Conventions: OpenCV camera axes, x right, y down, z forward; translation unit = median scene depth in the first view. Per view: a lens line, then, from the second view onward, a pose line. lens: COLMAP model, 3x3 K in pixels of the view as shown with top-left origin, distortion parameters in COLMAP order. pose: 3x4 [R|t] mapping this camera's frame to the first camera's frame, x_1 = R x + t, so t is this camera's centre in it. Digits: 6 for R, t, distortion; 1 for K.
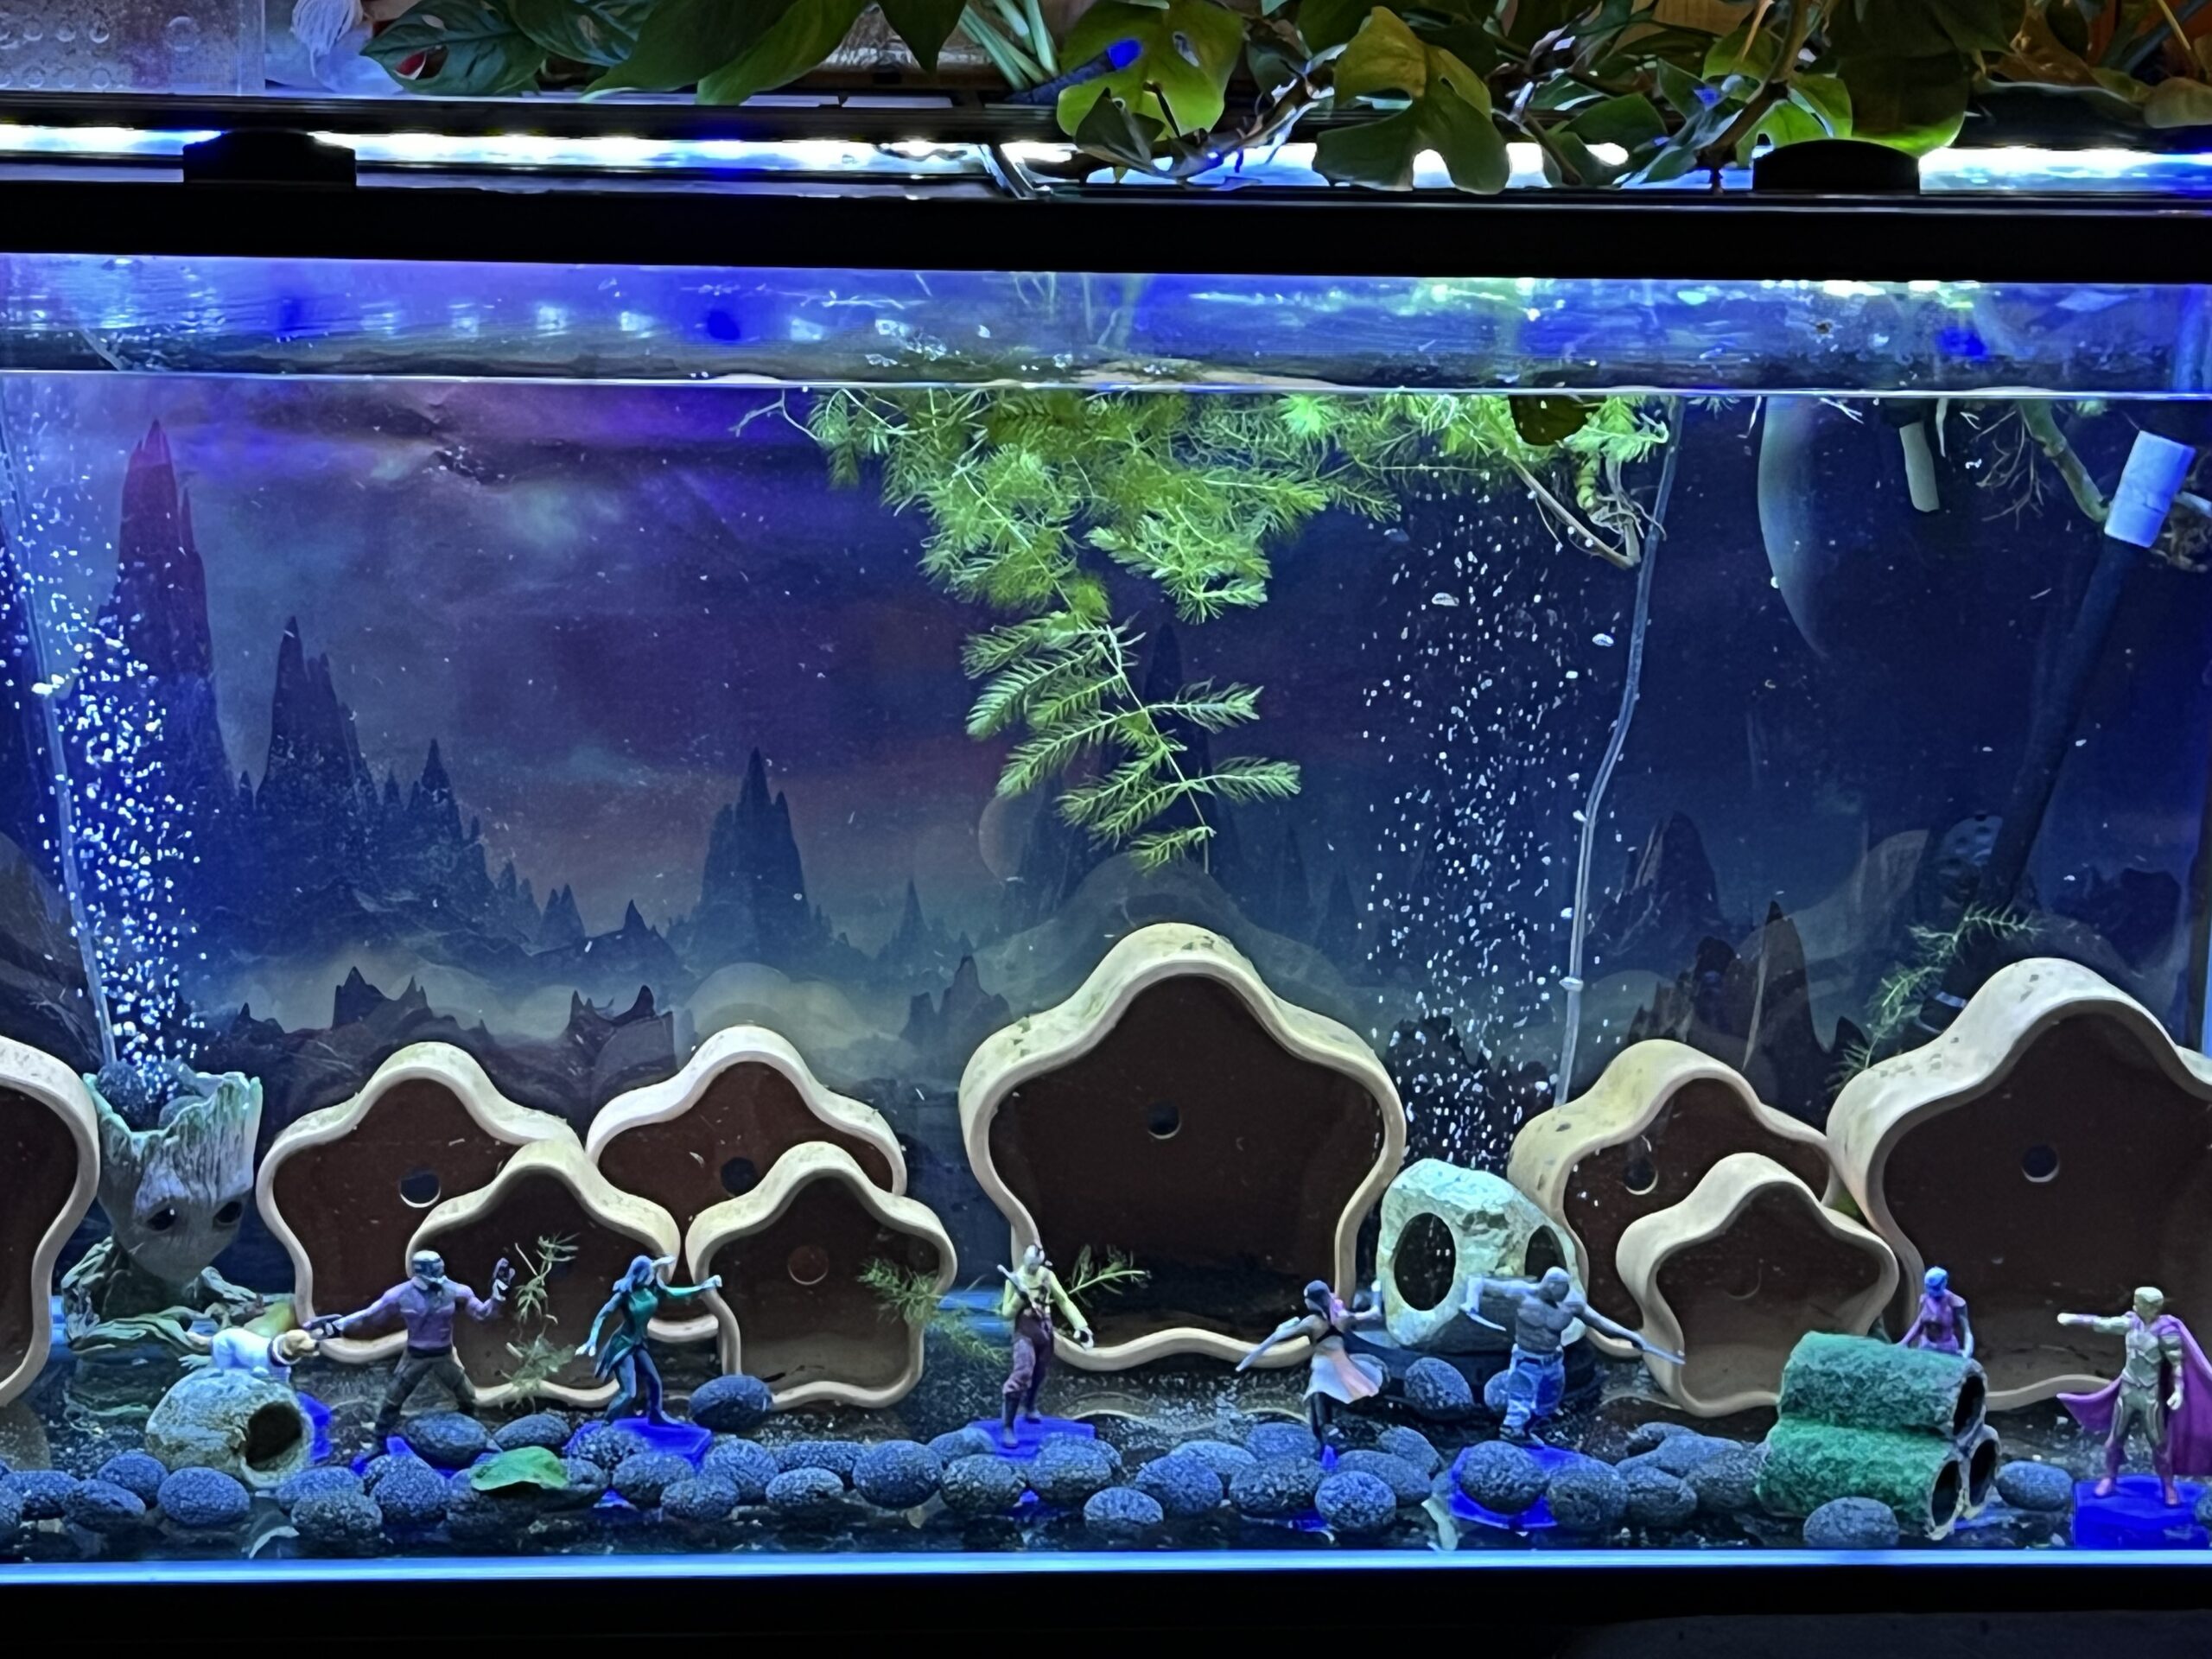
lens RADIAL K [[4447.2, 0, 1106.1], [0, 4447.2, 829.9], [0, 0, 1]] dist [-0.022325, 0.000000]
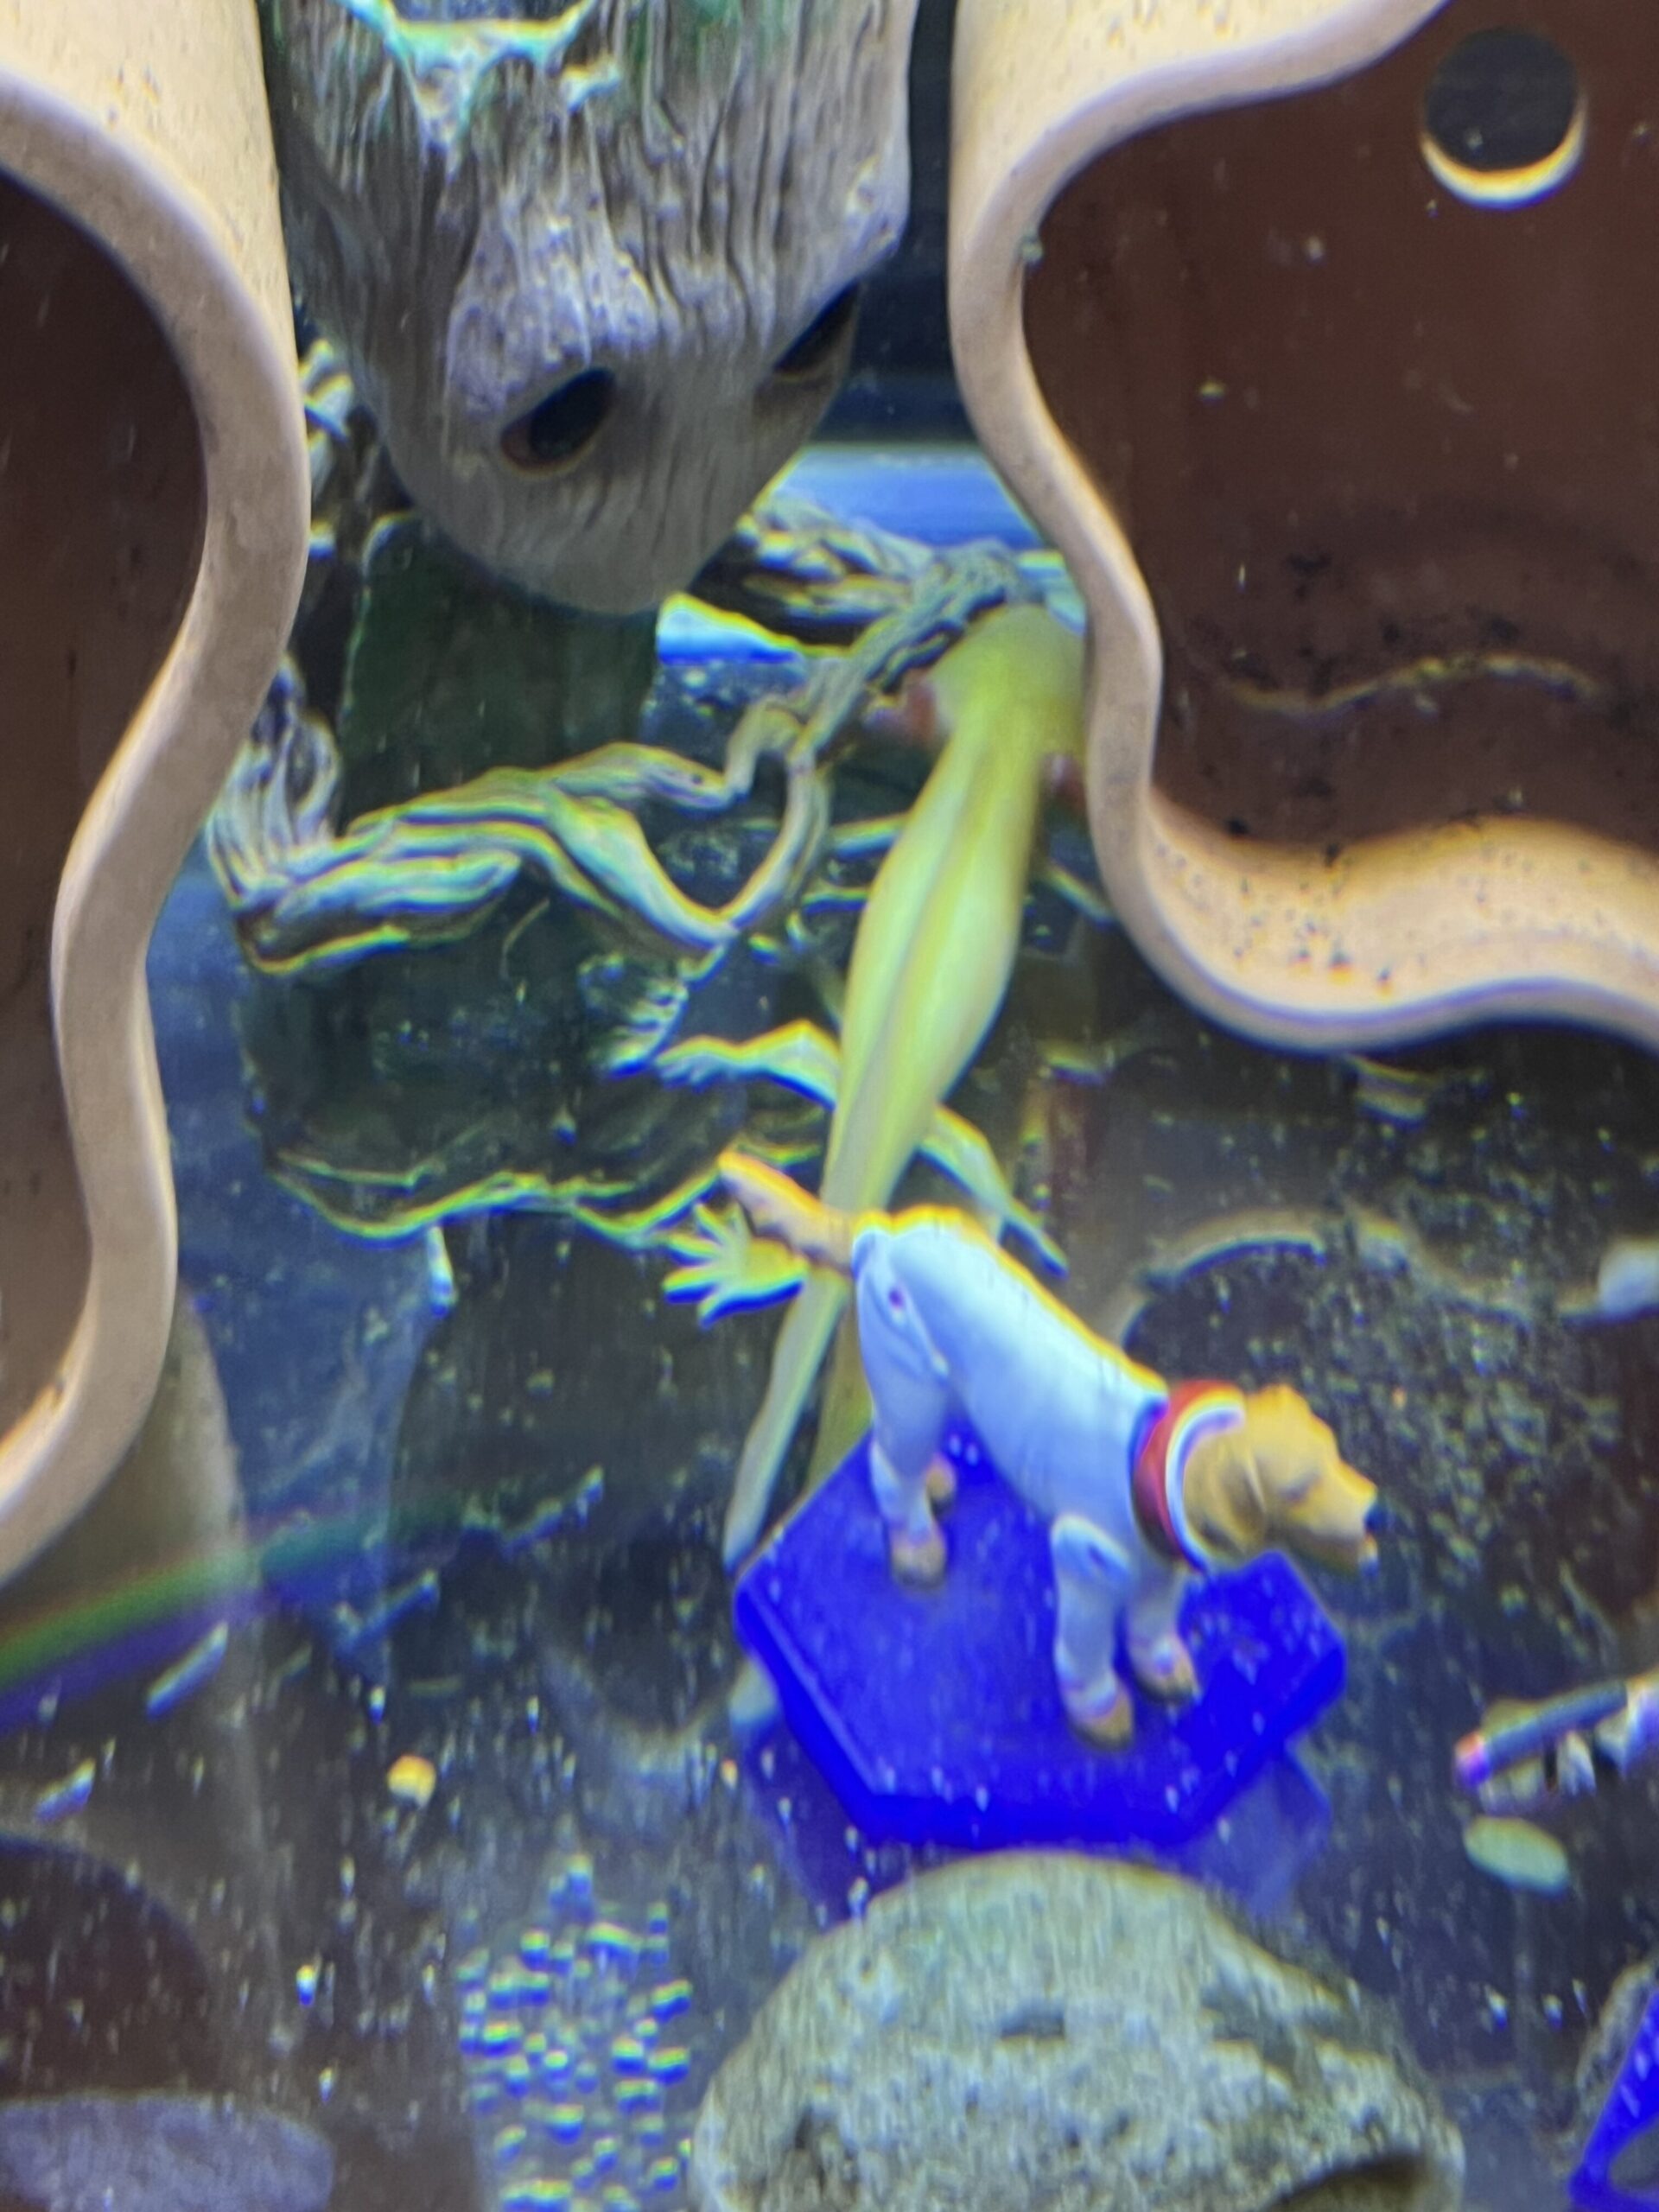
lens RADIAL K [[3027.3, 0, 828.3], [0, 3027.3, 1106.2], [0, 0, 1]] dist [0.002447, 0.000000]
pose [[0.997533, 0.068765, 0.014082, -0.197619], [-0.058046, 0.695339, 0.716334, -0.004054], [0.039467, -0.715385, 0.697615, 0.859252]]
